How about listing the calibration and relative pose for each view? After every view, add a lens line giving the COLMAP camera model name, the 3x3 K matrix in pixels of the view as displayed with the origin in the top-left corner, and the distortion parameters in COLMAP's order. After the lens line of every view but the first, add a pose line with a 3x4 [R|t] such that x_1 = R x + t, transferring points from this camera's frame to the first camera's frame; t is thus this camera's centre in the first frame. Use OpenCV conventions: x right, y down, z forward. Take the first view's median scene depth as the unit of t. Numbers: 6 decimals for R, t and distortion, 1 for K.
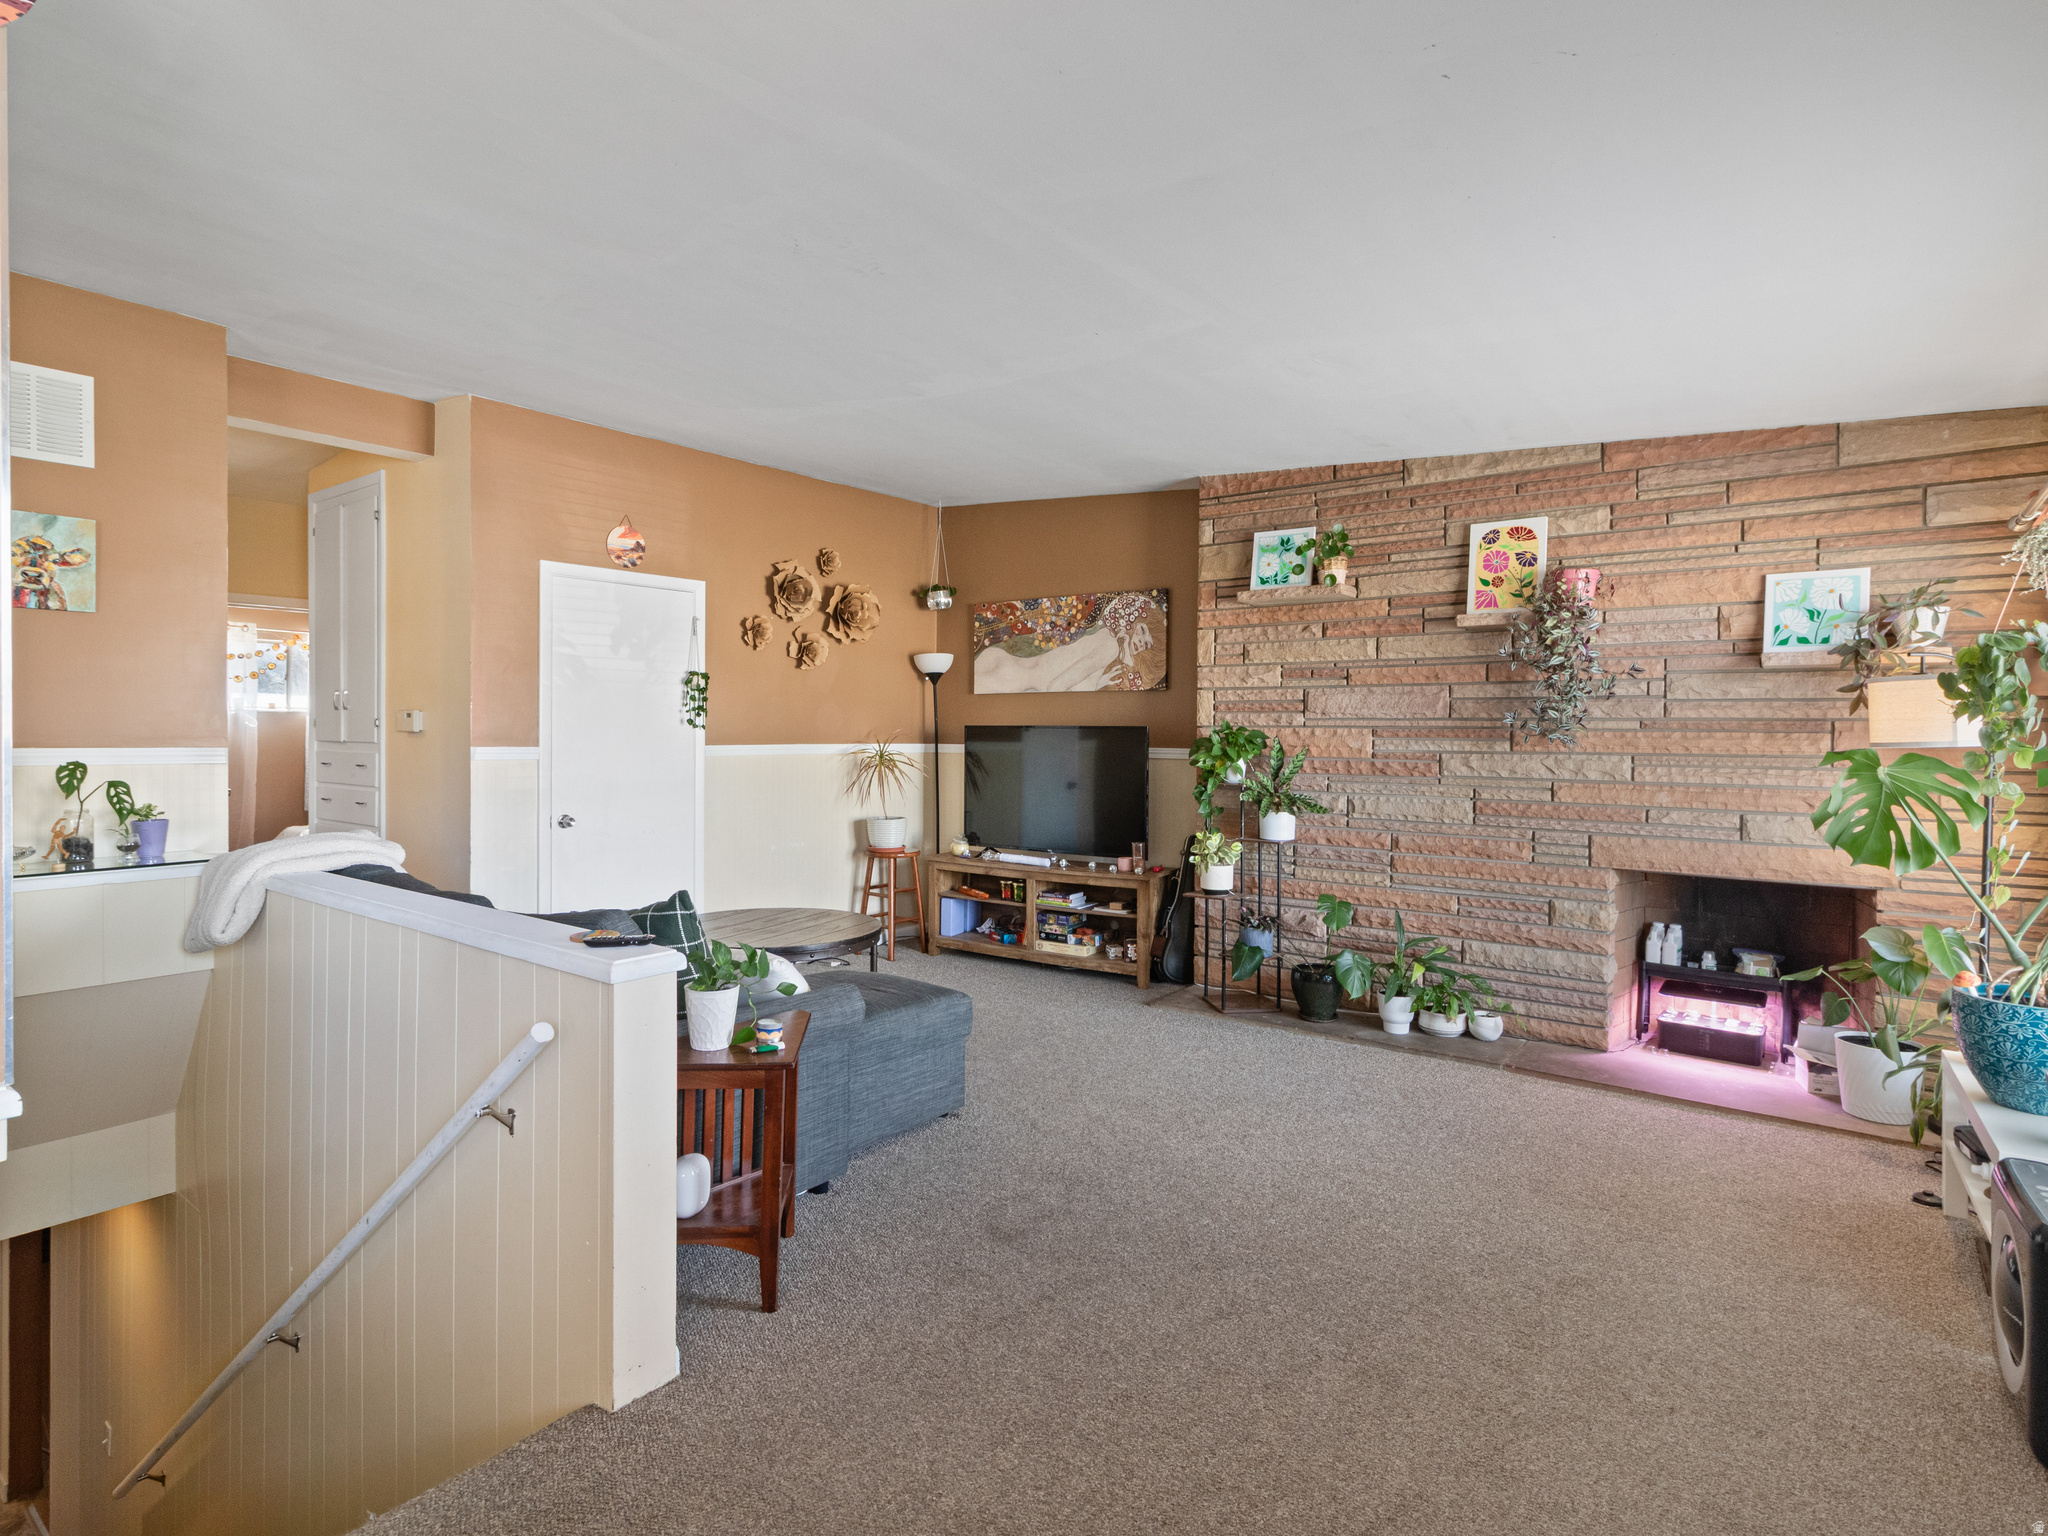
lens RADIAL K [[1085.1, 0, 1024.3], [0, 1085.1, 756.5], [0, 0, 1]] dist [0.001435, 0.000142]
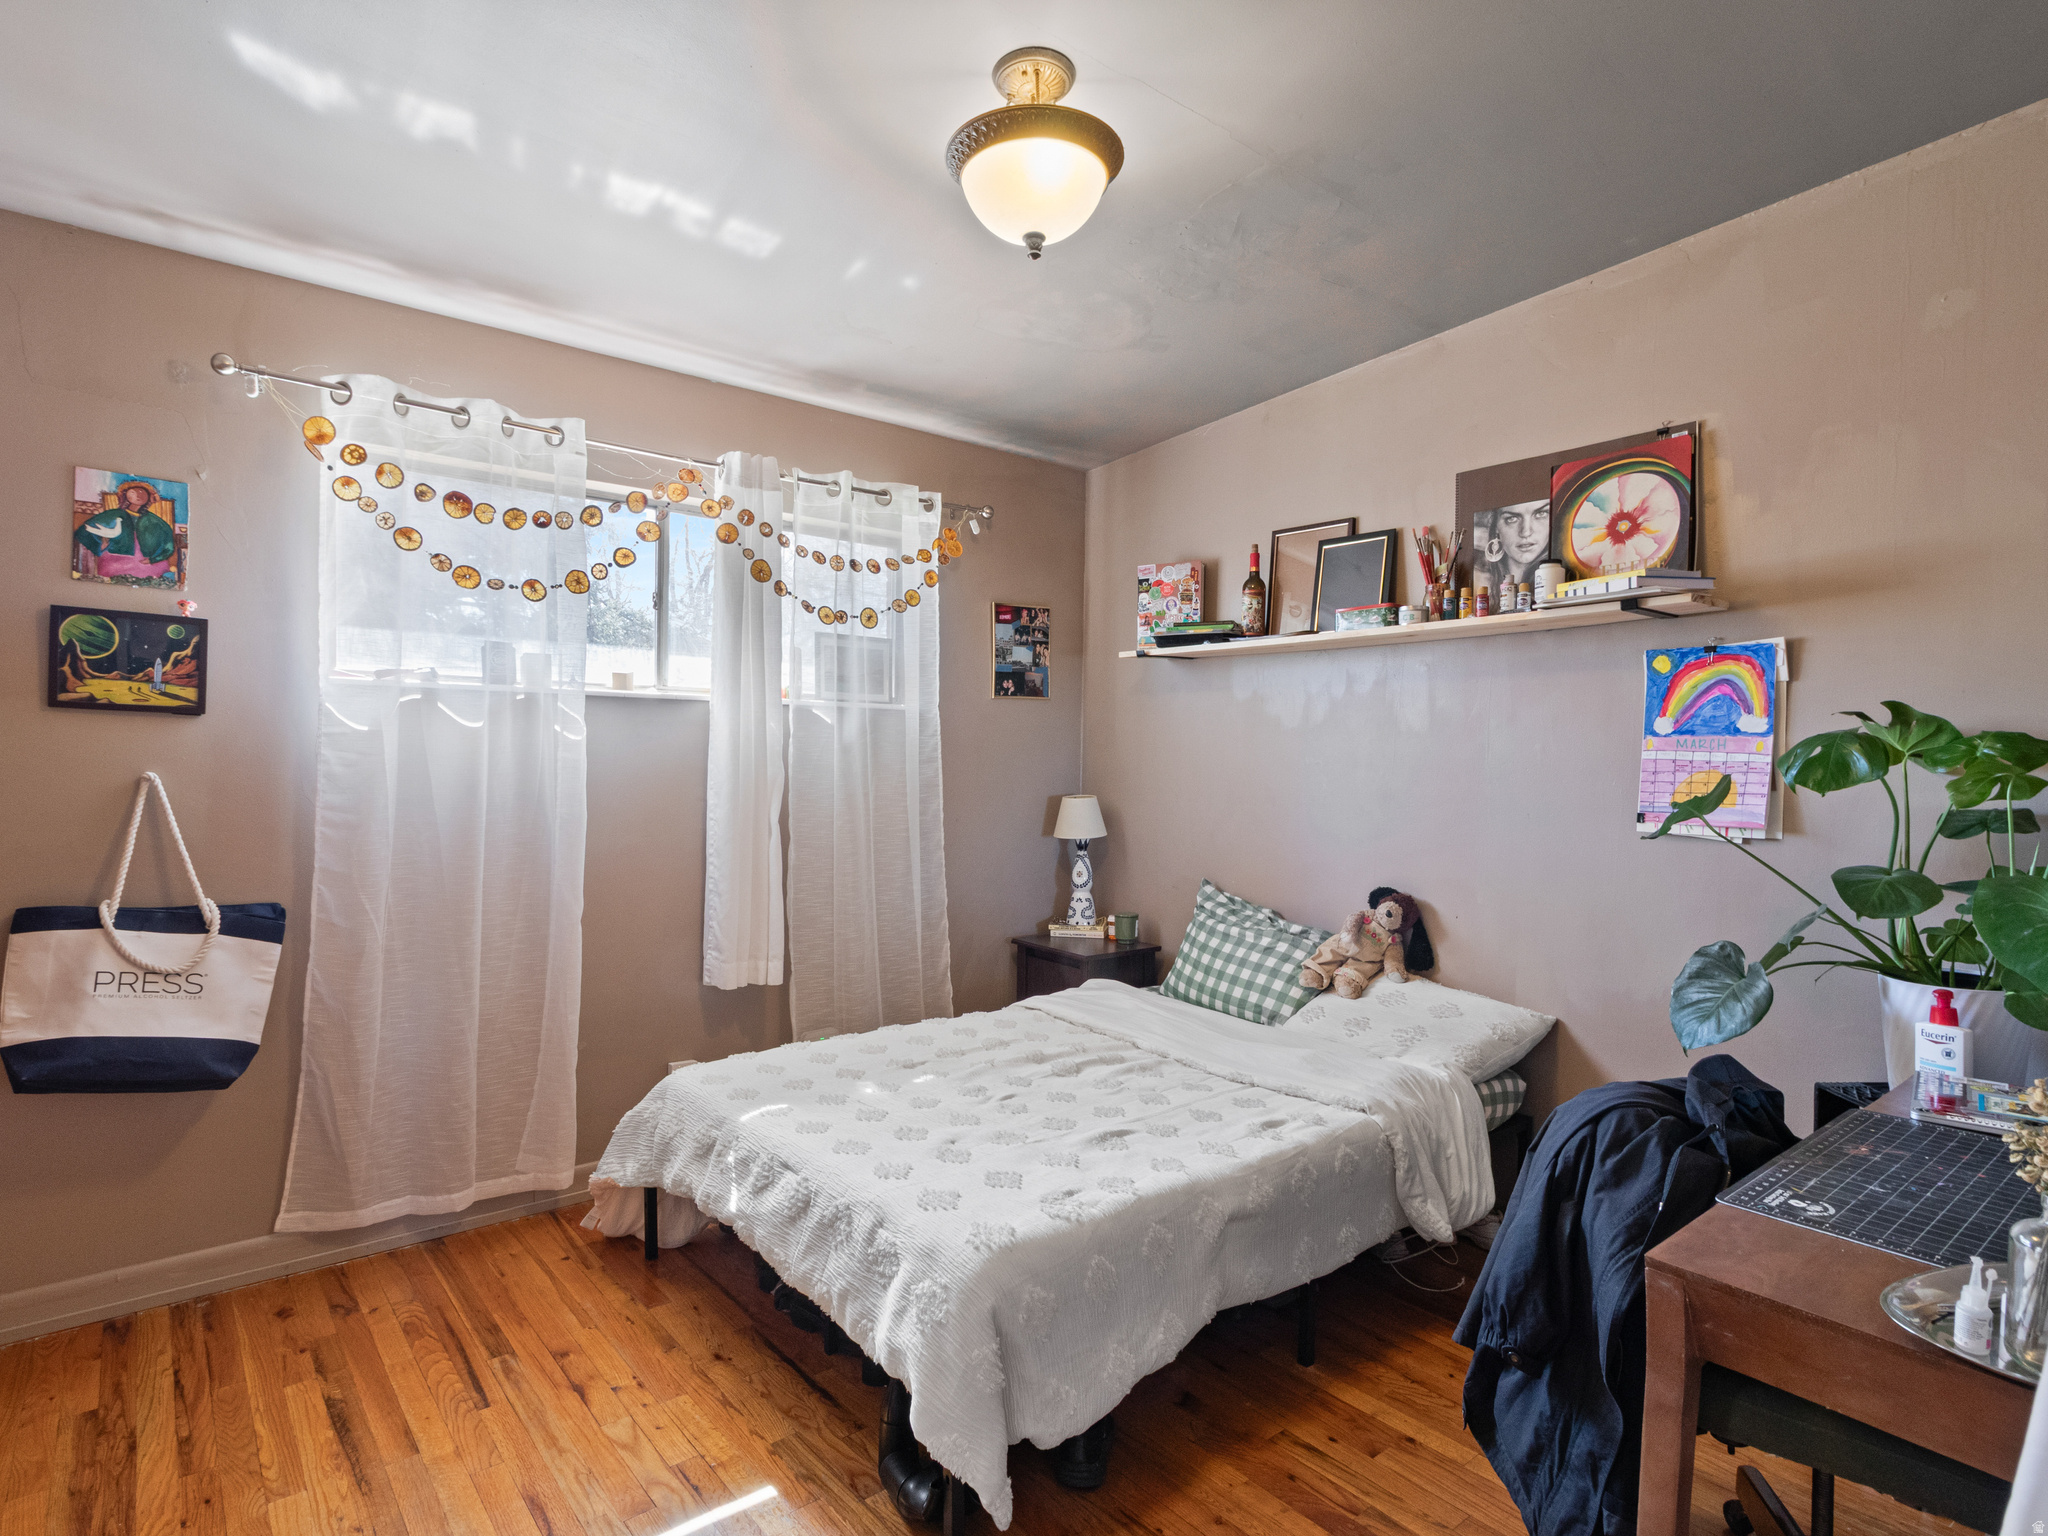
lens RADIAL K [[1085.1, 0, 1026.2], [0, 1085.1, 767.6], [0, 0, 1]] dist [0.001435, 0.000142]
pose [[0.969660, -0.002465, -0.244447, -0.485210], [-0.001974, 0.999838, -0.017912, -0.013409], [0.244451, 0.017851, 0.969497, 0.699479]]
